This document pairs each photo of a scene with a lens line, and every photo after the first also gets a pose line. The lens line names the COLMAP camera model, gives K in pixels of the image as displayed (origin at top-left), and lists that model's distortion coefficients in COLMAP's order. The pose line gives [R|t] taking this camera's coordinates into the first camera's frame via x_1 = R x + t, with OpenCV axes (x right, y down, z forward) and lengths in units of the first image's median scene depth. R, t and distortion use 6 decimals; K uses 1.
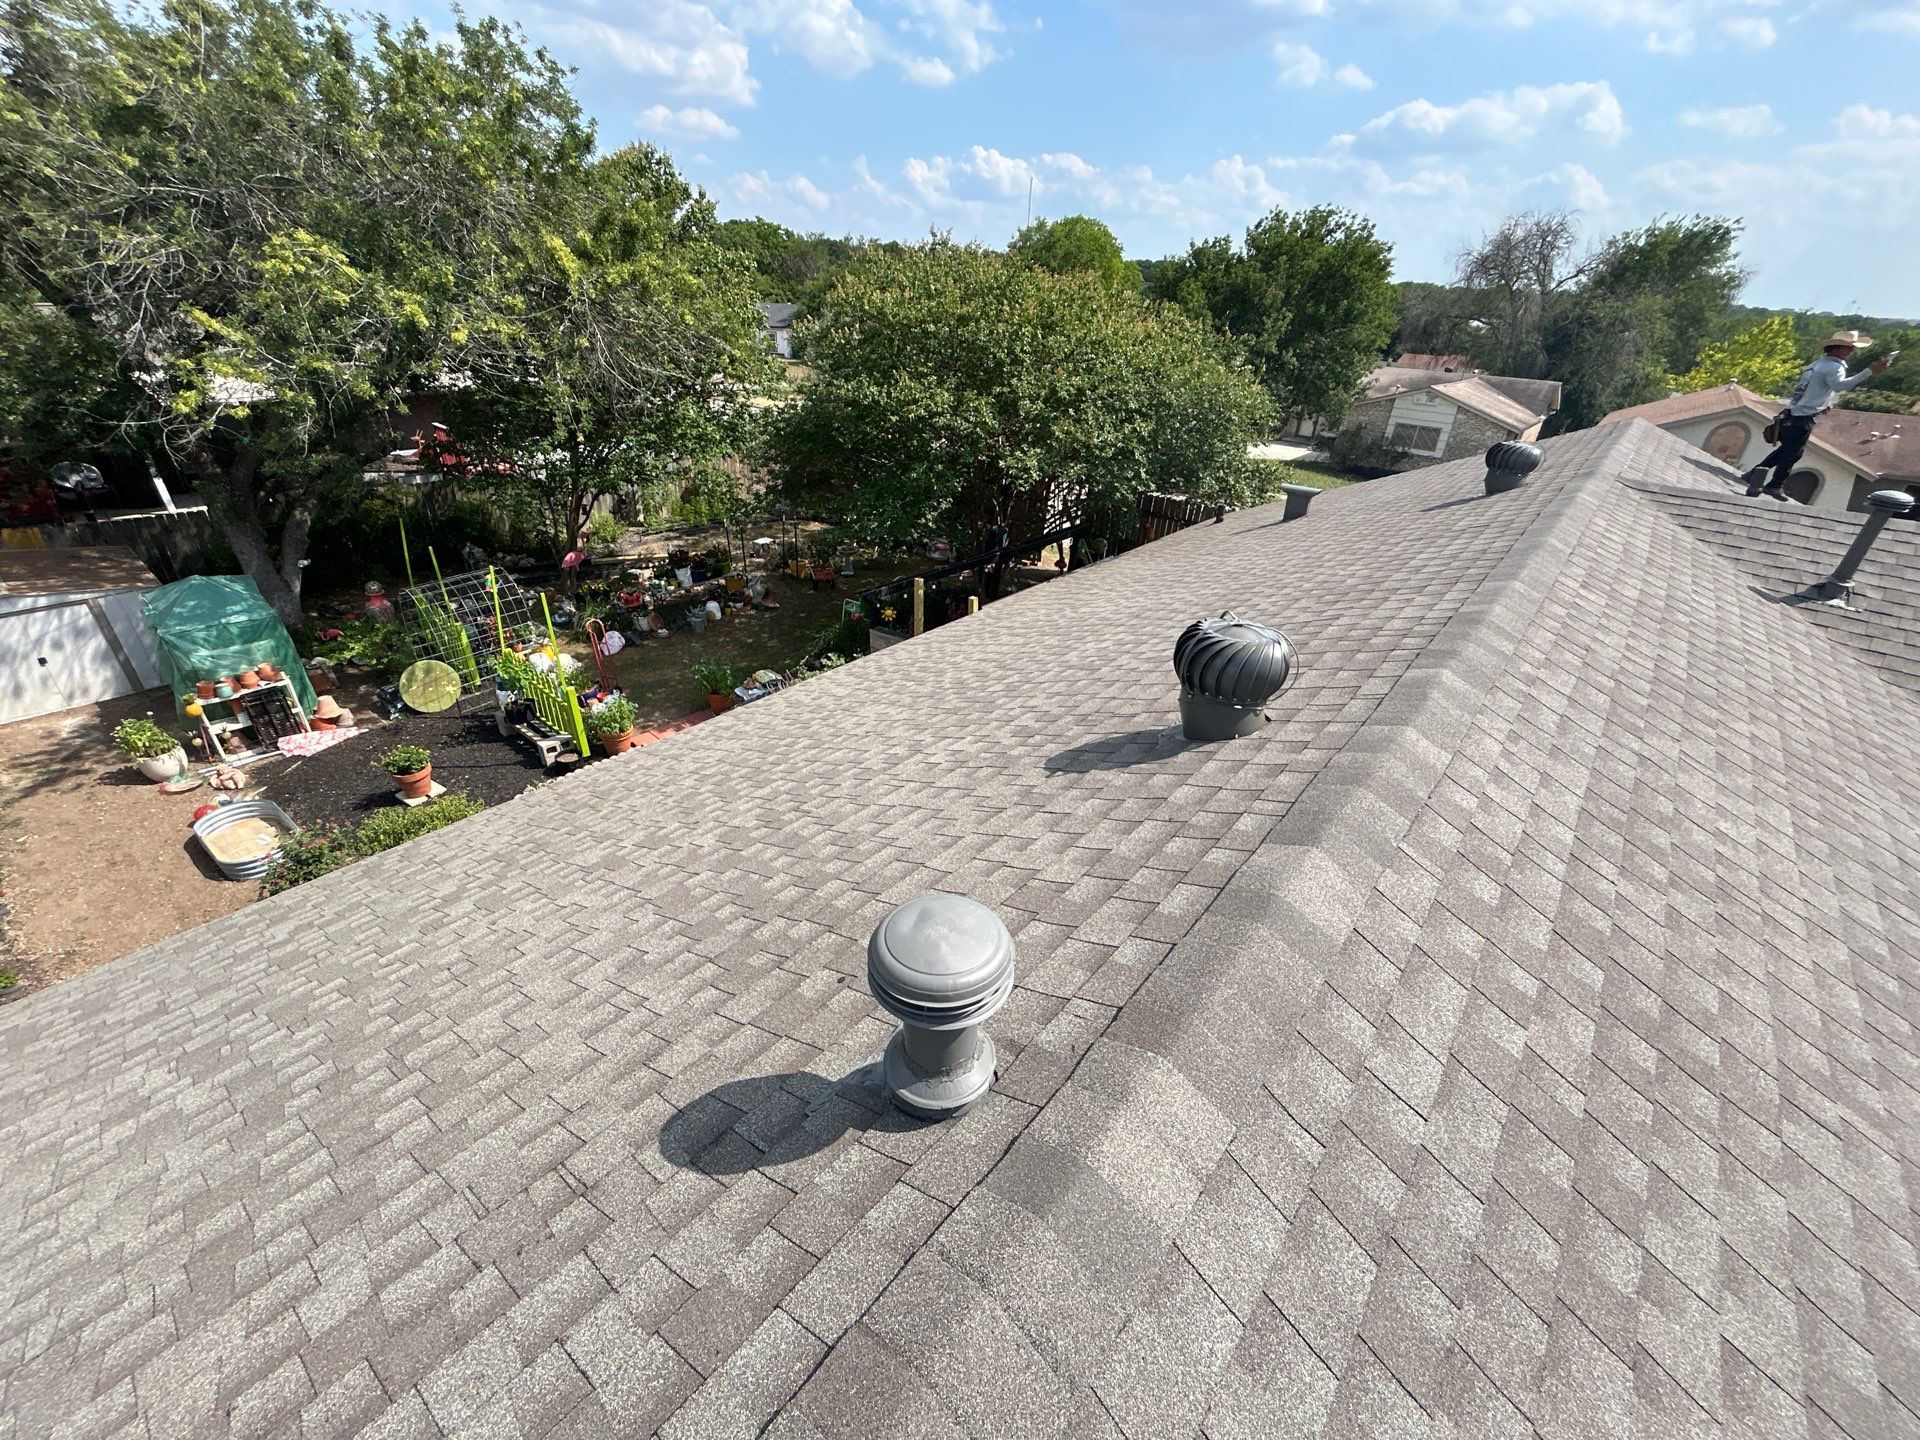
lens RADIAL K [[782.7, 0, 954.4], [0, 782.7, 714.9], [0, 0, 1]] dist [0.010087, -0.000047]
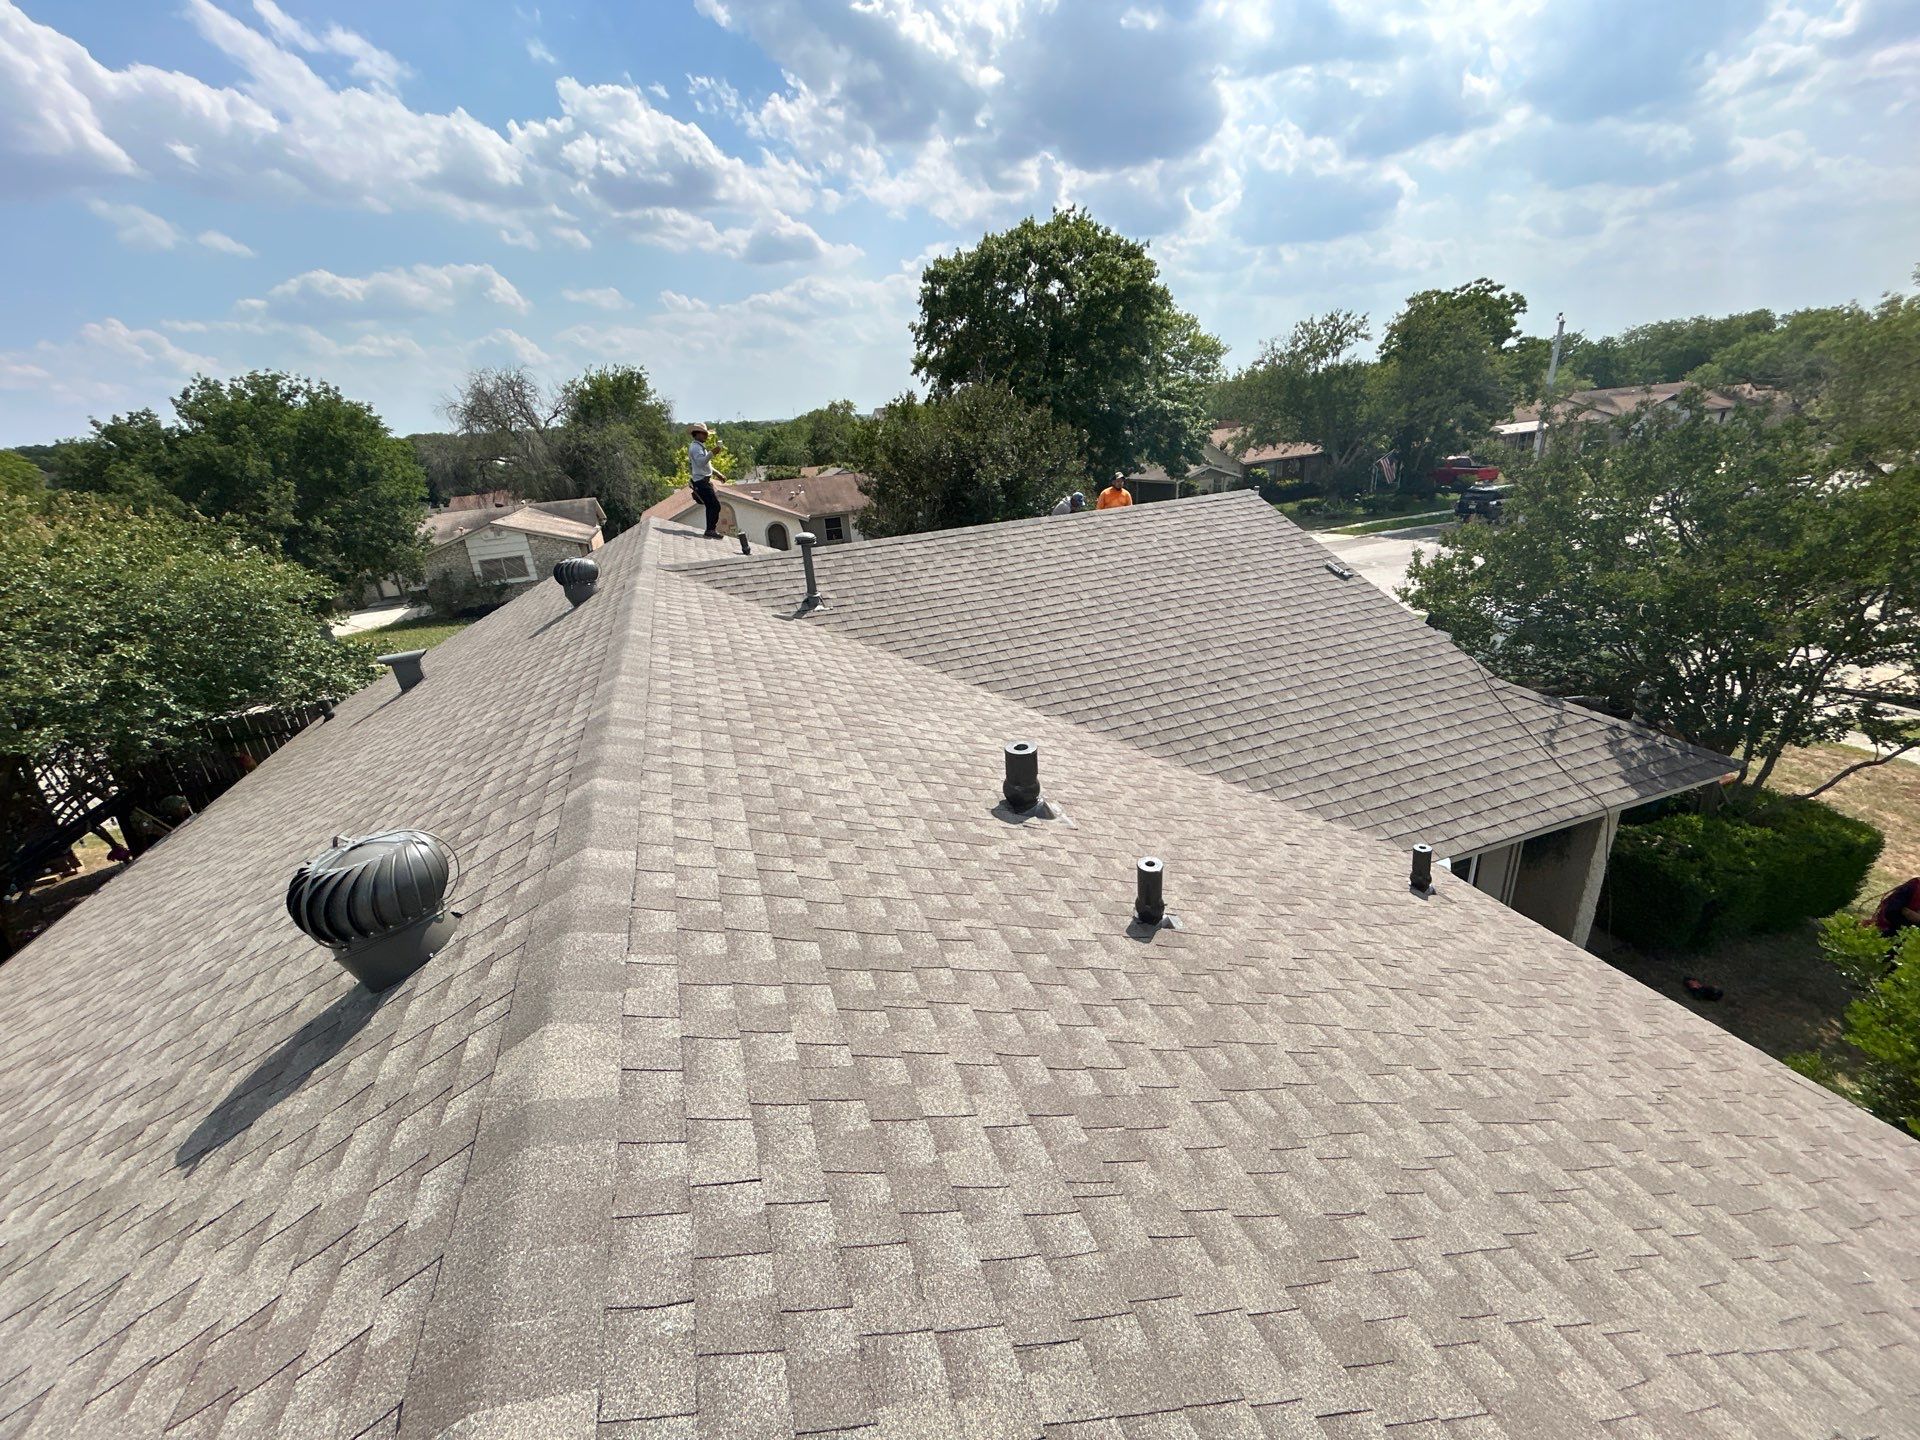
lens RADIAL K [[790.0, 0, 950.8], [0, 790.0, 712.1], [0, 0, 1]] dist [0.008701, 0.000723]
pose [[0.505524, -0.386401, 0.771453, 0.019133], [0.503321, 0.858285, 0.100072, -0.000350], [-0.700795, 0.337700, 0.628367, -0.008063]]
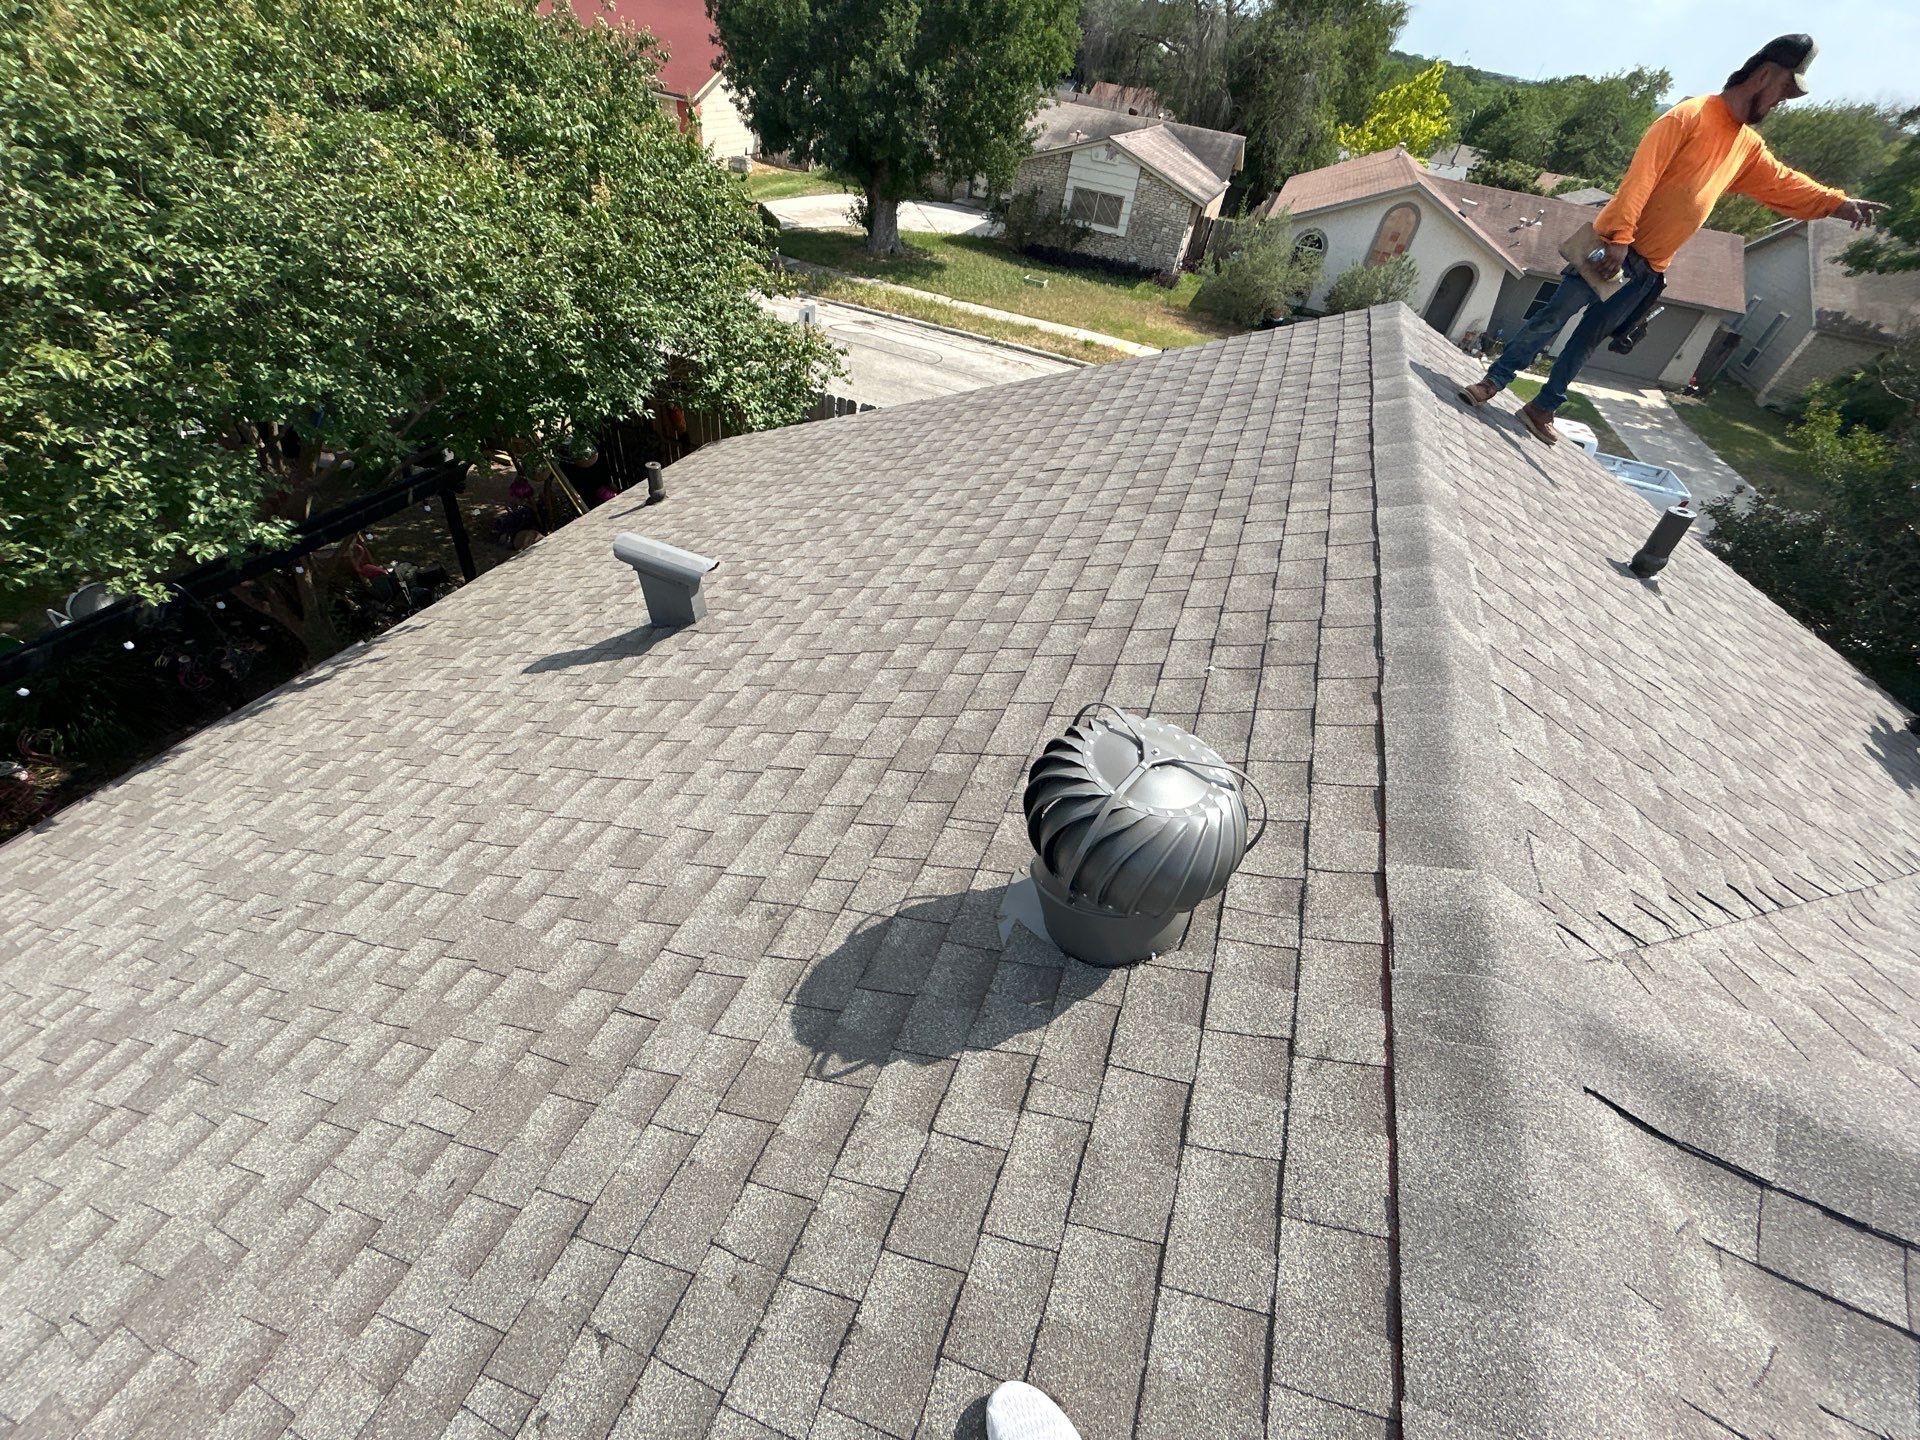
lens RADIAL K [[782.7, 0, 954.4], [0, 782.7, 714.9], [0, 0, 1]] dist [0.010087, -0.000047]
pose [[0.944046, -0.164369, 0.285938, 0.407474], [0.083370, 0.957738, 0.275297, -0.275718], [-0.319104, -0.236054, 0.917851, 0.554411]]
